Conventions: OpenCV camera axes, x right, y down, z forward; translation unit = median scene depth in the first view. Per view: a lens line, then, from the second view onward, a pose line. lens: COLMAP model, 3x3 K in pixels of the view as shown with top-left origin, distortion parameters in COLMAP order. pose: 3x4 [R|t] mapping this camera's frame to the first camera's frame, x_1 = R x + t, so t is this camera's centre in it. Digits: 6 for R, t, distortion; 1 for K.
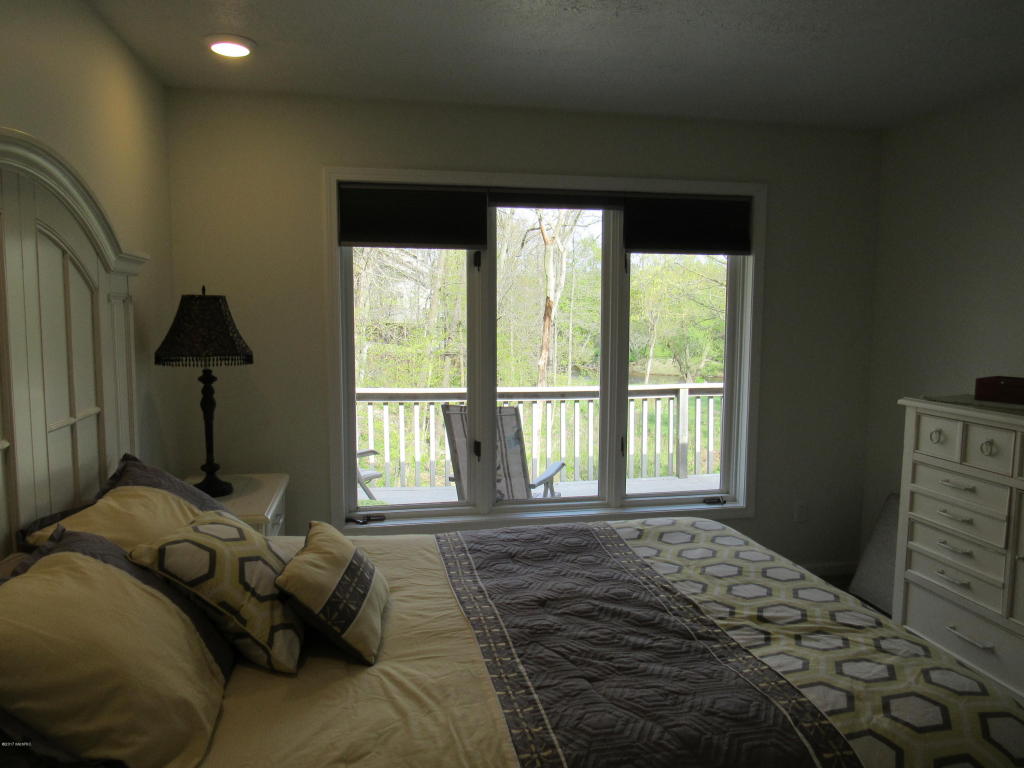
lens RADIAL K [[731.7, 0, 508.0], [0, 731.7, 383.6], [0, 0, 1]] dist [-0.029153, 0.013849]
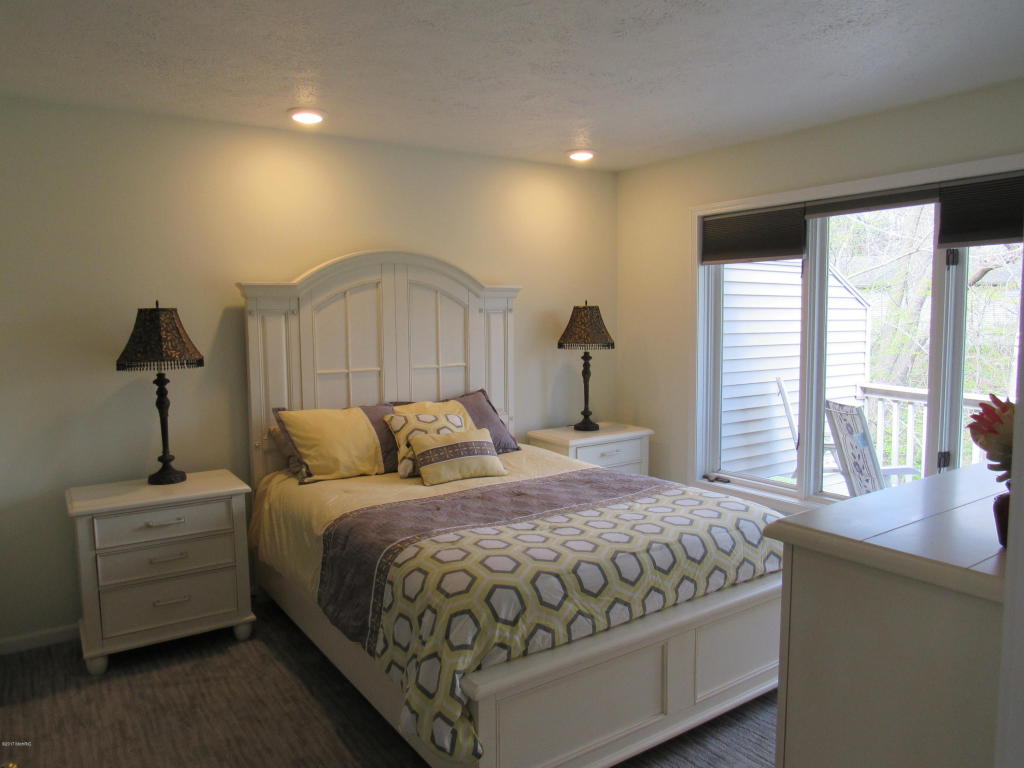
lens RADIAL K [[721.9, 0, 512.0], [0, 721.9, 384.0], [0, 0, 1]] dist [-0.097264, 0.001320]
pose [[0.388837, 0.073989, -0.918331, 1.037740], [-0.063236, 0.996563, 0.053517, -0.024403], [0.919134, 0.037262, 0.392179, 0.218914]]
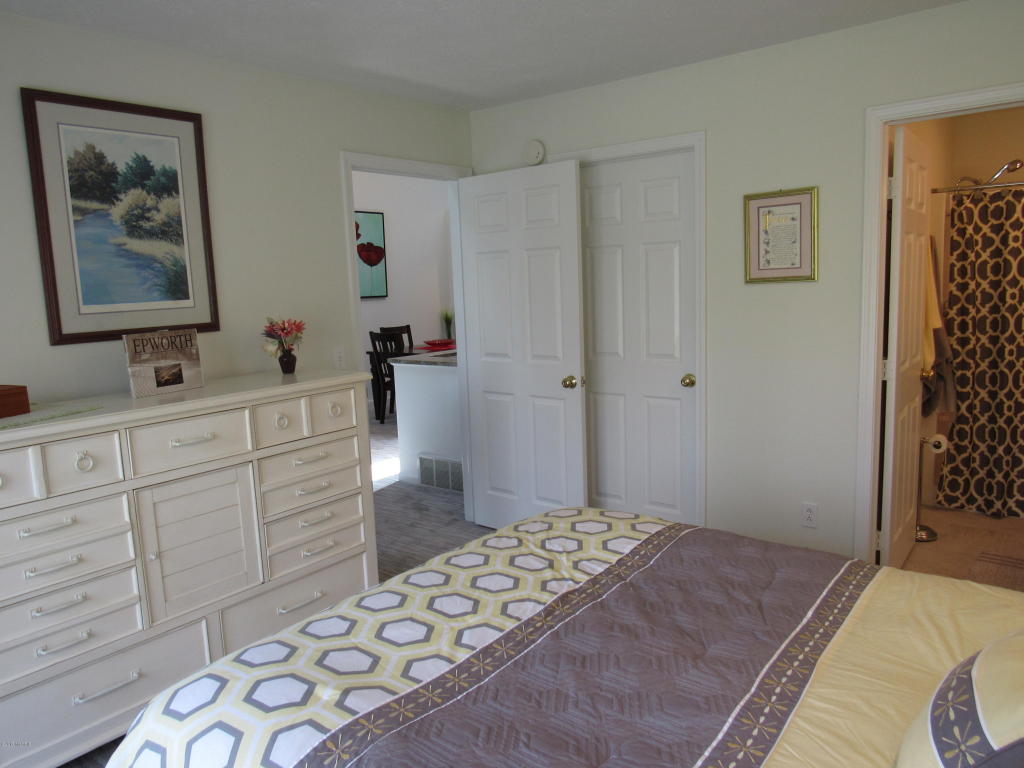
lens RADIAL K [[731.7, 0, 508.0], [0, 731.7, 383.6], [0, 0, 1]] dist [-0.029153, 0.013849]
pose [[-0.650345, -0.089587, 0.754338, -0.257757], [0.110998, 0.971156, 0.211032, -0.113736], [-0.751486, 0.220974, -0.621643, 1.065553]]
